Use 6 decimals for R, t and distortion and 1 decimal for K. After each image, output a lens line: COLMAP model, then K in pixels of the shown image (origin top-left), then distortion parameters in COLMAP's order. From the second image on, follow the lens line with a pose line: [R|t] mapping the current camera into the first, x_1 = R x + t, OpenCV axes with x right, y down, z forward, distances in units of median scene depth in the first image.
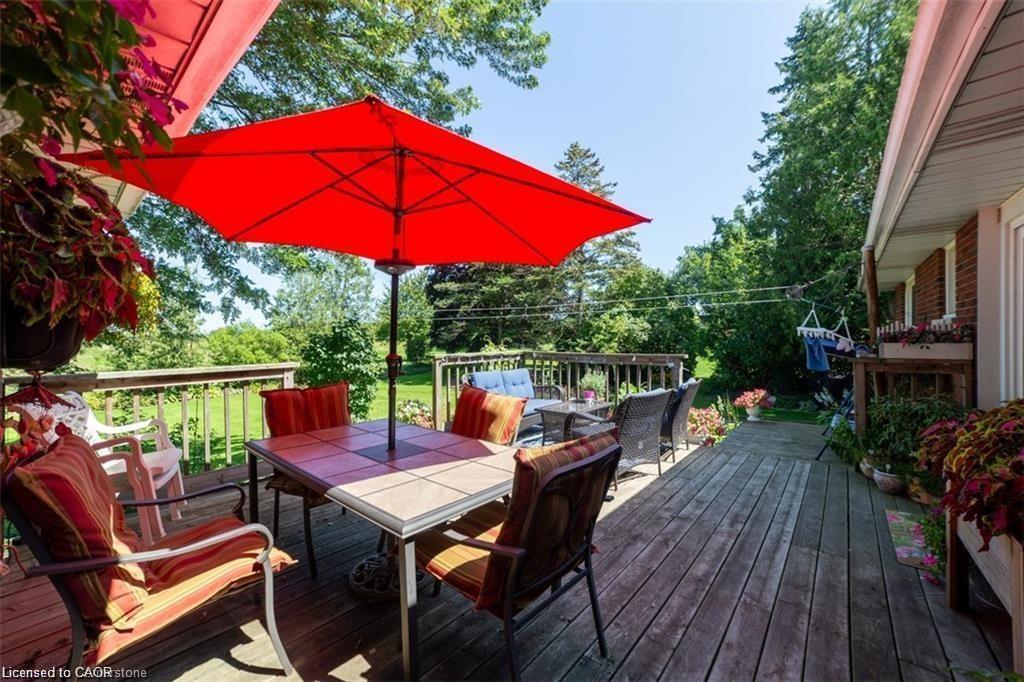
lens RADIAL K [[411.2, 0, 512.0], [0, 411.2, 341.0], [0, 0, 1]] dist [-0.078866, 0.030108]
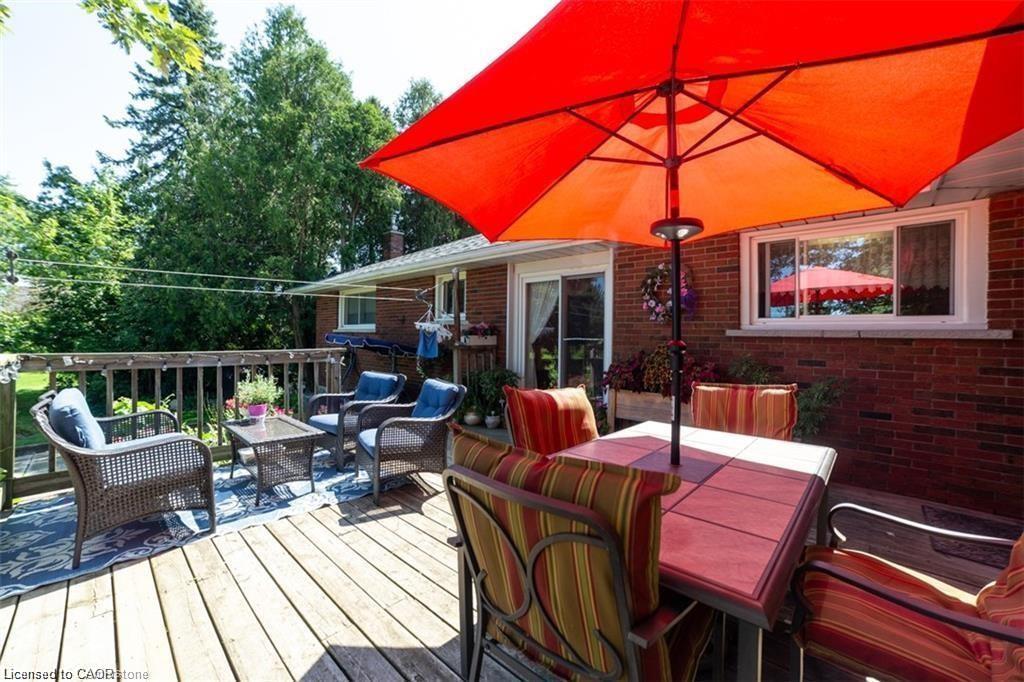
lens RADIAL K [[411.2, 0, 512.0], [0, 411.2, 341.0], [0, 0, 1]] dist [-0.078866, 0.030108]
pose [[0.039146, -0.015353, 0.999116, -0.164321], [0.017087, 0.999746, 0.014694, 0.002888], [-0.999087, 0.016497, 0.039398, 0.208759]]
